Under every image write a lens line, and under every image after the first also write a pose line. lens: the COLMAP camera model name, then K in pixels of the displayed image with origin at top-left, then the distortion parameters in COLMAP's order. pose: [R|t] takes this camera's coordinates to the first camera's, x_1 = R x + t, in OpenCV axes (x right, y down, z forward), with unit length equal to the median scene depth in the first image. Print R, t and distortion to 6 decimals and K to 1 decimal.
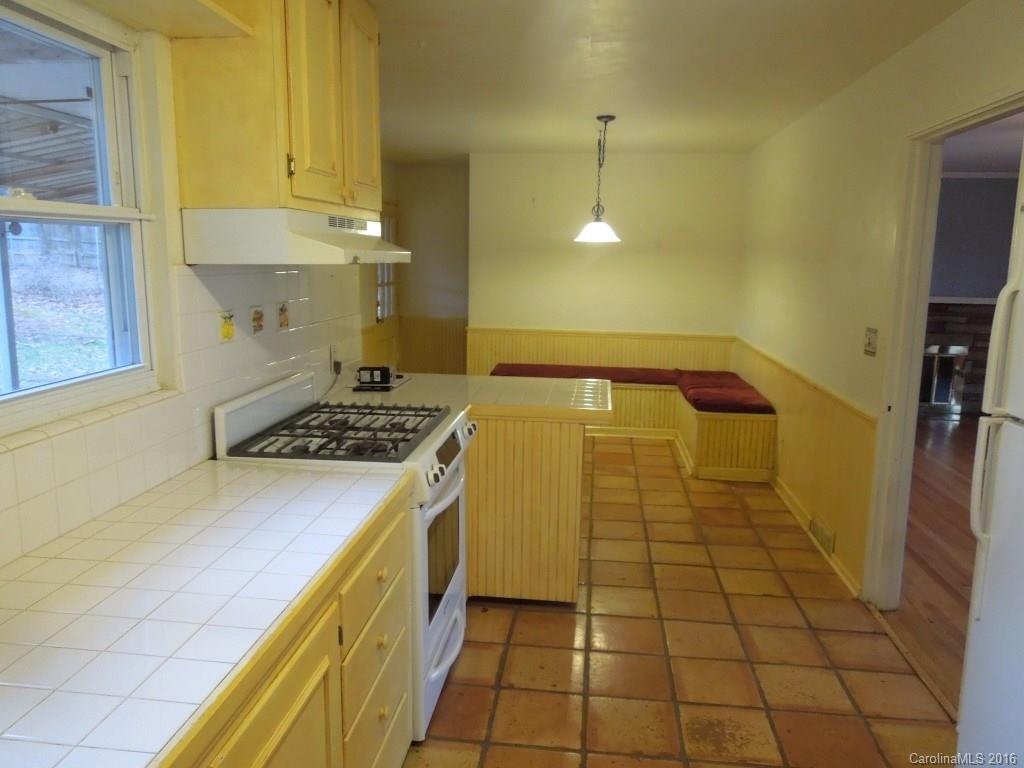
lens RADIAL K [[780.2, 0, 512.0], [0, 780.2, 384.0], [0, 0, 1]] dist [0.001309, 0.004903]
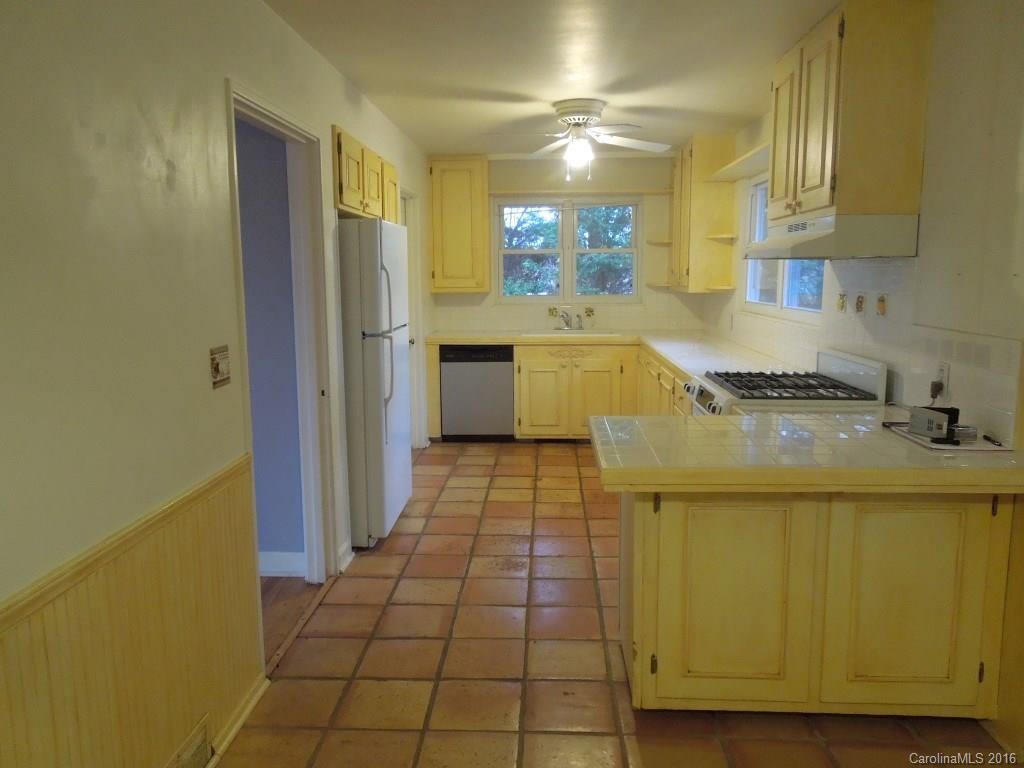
lens RADIAL K [[780.2, 0, 512.0], [0, 780.2, 384.0], [0, 0, 1]] dist [0.001309, 0.004903]
pose [[-0.997970, 0.004293, -0.063546, 0.230610], [-0.015241, 0.952640, 0.303719, -0.234514], [0.061840, 0.304071, -0.950640, 1.552663]]
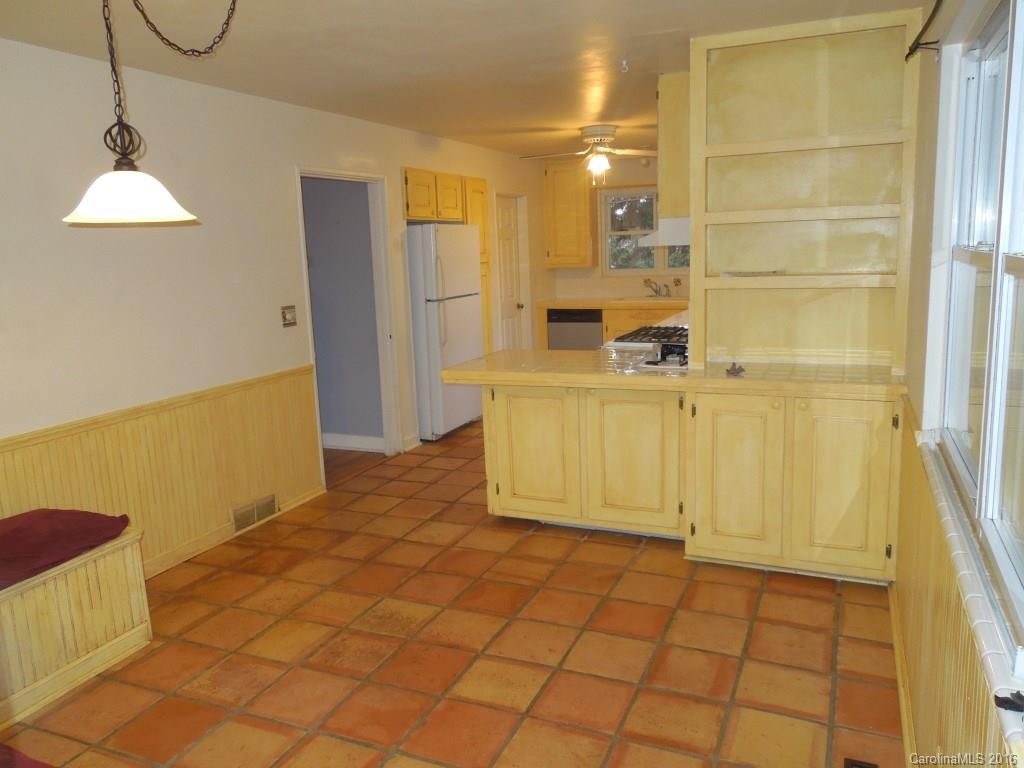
lens RADIAL K [[780.2, 0, 512.0], [0, 780.2, 384.0], [0, 0, 1]] dist [0.001309, 0.004903]
pose [[-0.956656, -0.028858, 0.289788, -0.269420], [0.071894, 0.940877, 0.331032, -0.332304], [-0.282208, 0.337518, -0.898020, 1.970380]]
